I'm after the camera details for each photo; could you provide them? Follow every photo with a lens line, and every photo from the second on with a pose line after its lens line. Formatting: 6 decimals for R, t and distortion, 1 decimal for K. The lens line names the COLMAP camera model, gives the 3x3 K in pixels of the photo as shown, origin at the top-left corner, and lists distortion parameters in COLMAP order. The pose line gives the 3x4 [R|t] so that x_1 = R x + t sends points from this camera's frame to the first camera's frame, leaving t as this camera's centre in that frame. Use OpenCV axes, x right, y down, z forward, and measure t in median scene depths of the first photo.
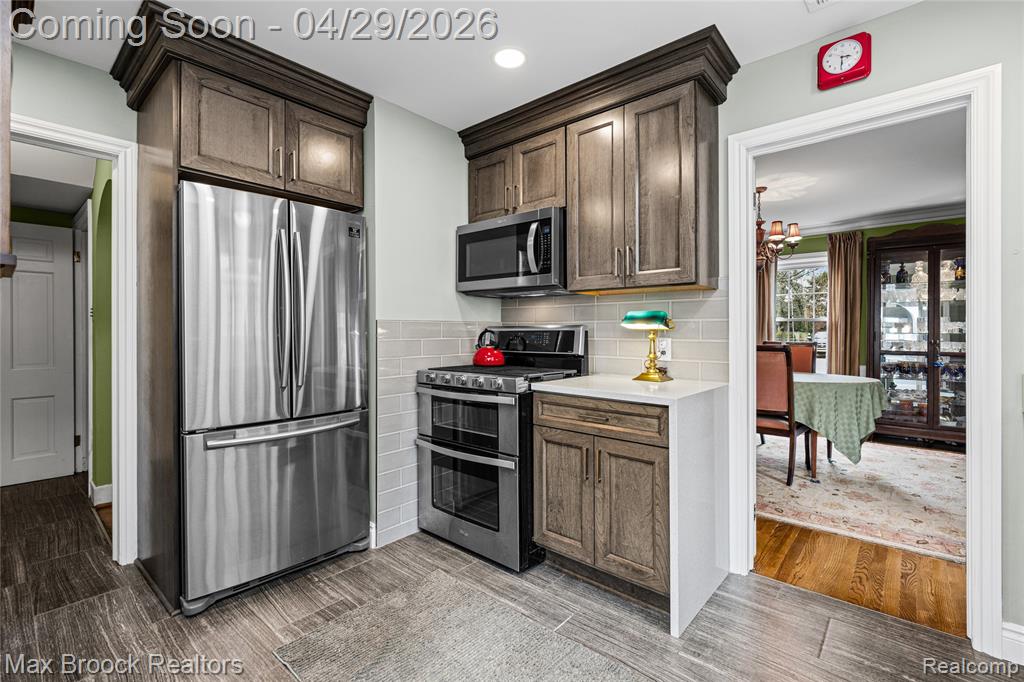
lens RADIAL K [[456.6, 0, 523.0], [0, 456.6, 331.6], [0, 0, 1]] dist [0.006932, -0.005580]
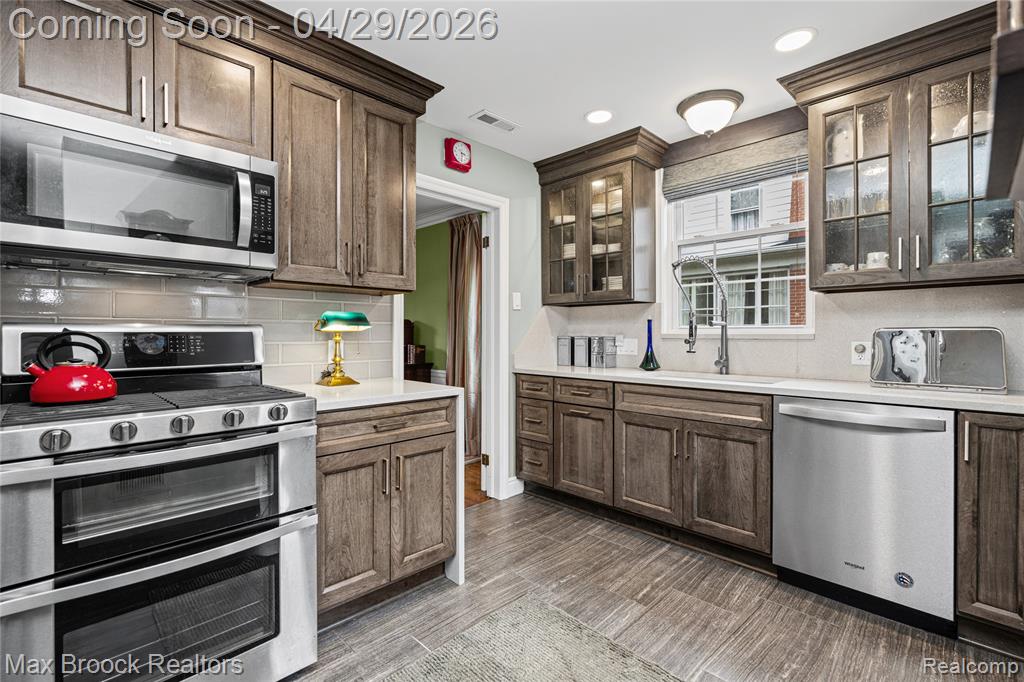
lens RADIAL K [[456.6, 0, 507.6], [0, 456.6, 333.0], [0, 0, 1]] dist [0.006932, -0.005580]
pose [[0.084046, 0.000440, 0.996462, -0.744865], [-0.001626, 0.999999, -0.000304, -0.001302], [-0.996461, -0.001595, 0.084047, 0.663620]]
